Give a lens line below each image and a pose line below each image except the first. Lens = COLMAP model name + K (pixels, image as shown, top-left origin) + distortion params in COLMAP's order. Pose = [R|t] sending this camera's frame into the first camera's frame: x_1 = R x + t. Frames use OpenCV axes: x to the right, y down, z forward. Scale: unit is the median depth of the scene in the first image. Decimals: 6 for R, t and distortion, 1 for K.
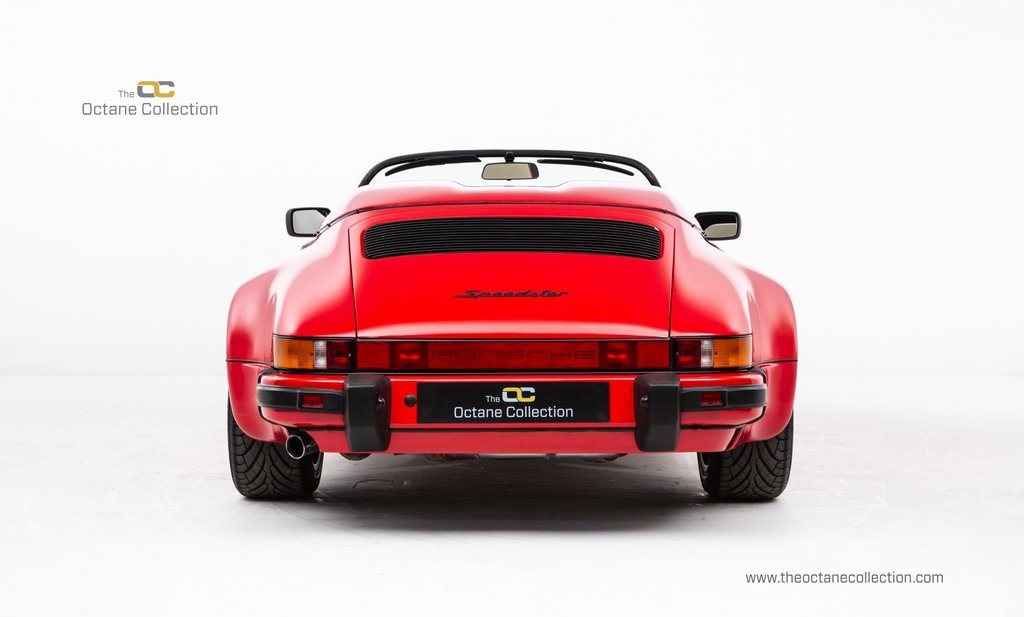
lens RADIAL K [[1844.1, 0, 527.3], [0, 1844.1, 309.1], [0, 0, 1]] dist [0.197840, -0.008747]
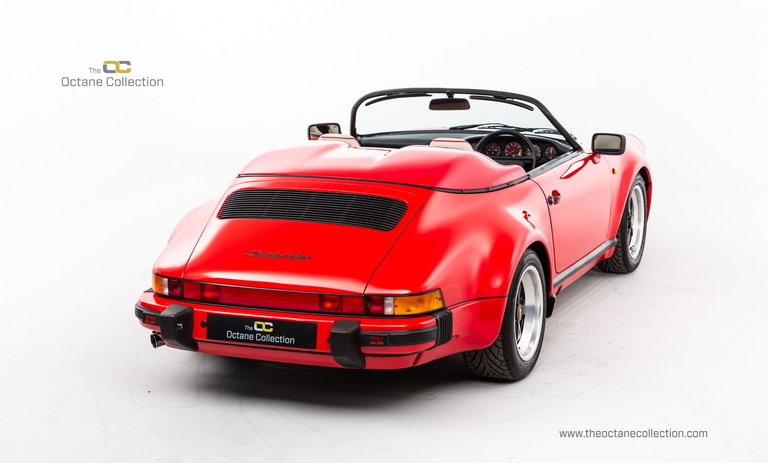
lens RADIAL K [[1567.2, 0, 384.0], [0, 1567.2, 231.5], [0, 0, 1]] dist [0.431073, 0.001070]
pose [[0.916731, 0.068062, -0.393664, 0.596893], [-0.003944, 0.986875, 0.161439, -0.244065], [0.399485, -0.146443, 0.904967, -0.151503]]
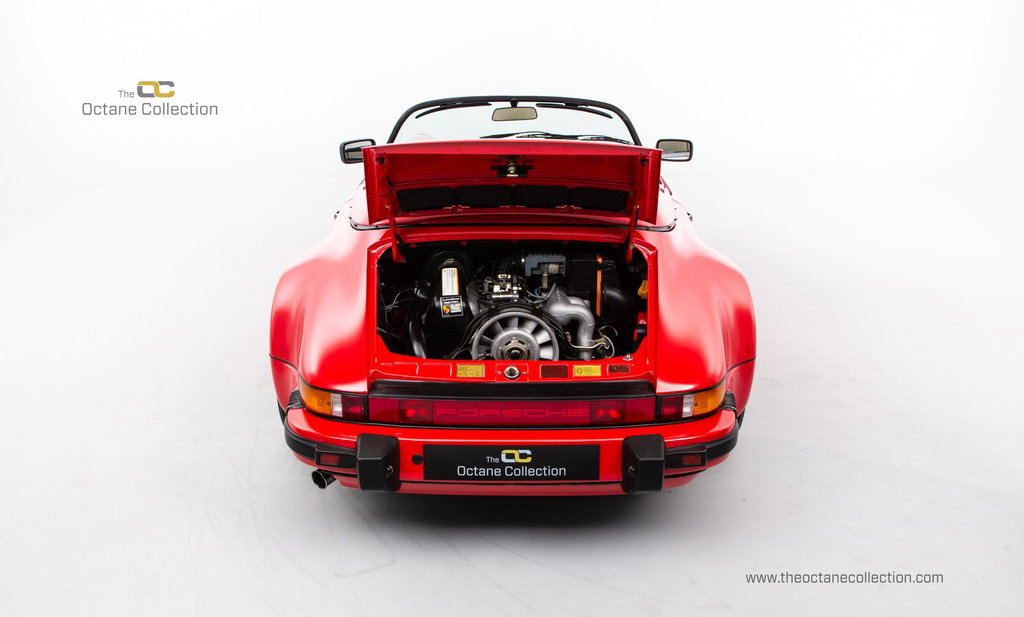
lens RADIAL K [[976.7, 0, 525.1], [0, 976.7, 306.2], [0, 0, 1]] dist [0.019664, 0.010664]
pose [[0.999964, 0.007596, -0.003892, 0.002029], [-0.006158, 0.957823, 0.287293, -0.200171], [0.005910, -0.287259, 0.957835, 0.463697]]
